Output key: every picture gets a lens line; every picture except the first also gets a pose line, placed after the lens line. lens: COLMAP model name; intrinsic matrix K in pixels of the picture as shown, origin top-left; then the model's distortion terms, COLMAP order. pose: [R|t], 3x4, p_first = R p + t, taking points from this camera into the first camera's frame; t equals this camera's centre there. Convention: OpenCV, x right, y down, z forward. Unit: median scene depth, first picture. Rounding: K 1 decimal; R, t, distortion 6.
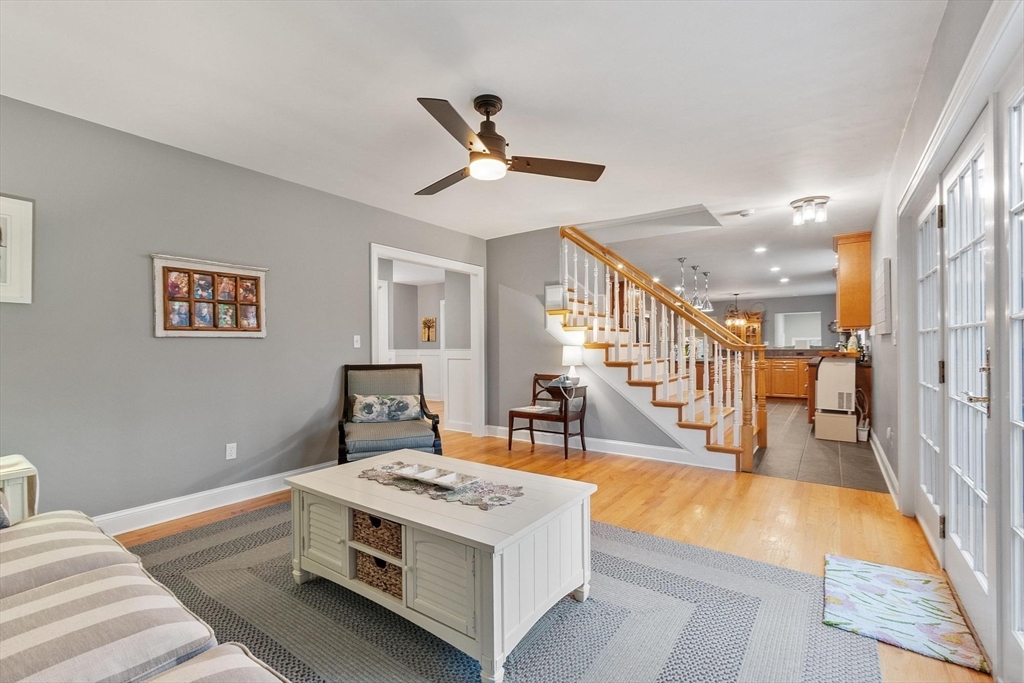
lens RADIAL K [[446.0, 0, 507.6], [0, 446.0, 344.6], [0, 0, 1]] dist [0.000810, 0.000149]
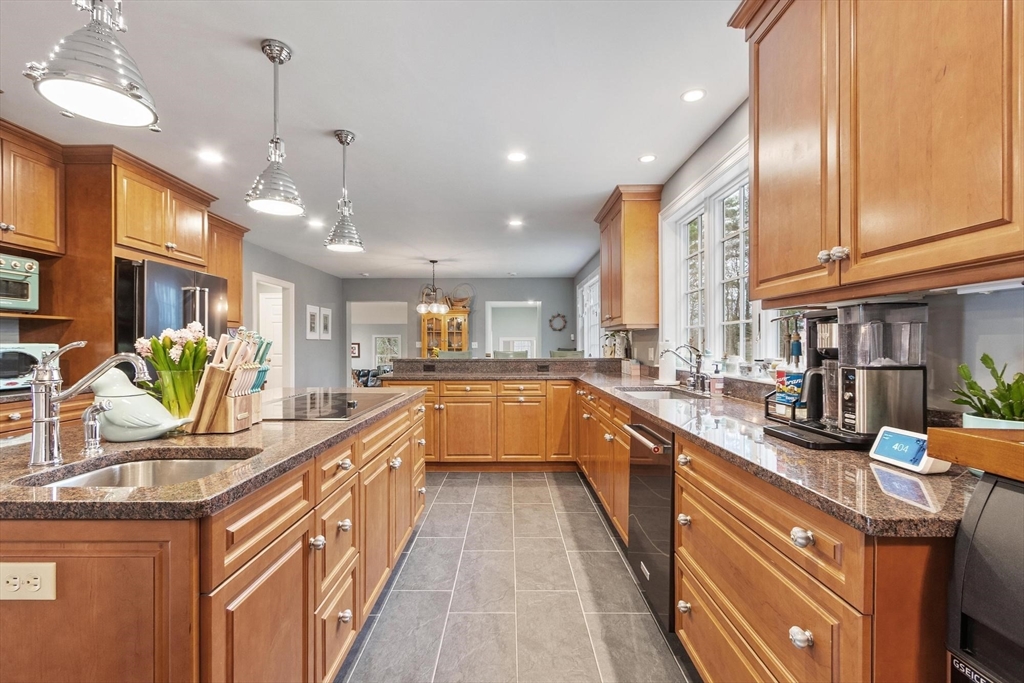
lens RADIAL K [[450.4, 0, 505.7], [0, 450.4, 342.9], [0, 0, 1]] dist [0.001835, 0.000411]
pose [[0.816409, 0.010007, 0.577387, 0.227263], [-0.007655, 0.999950, -0.006506, -0.001413], [-0.577423, 0.000892, 0.816445, 0.421058]]
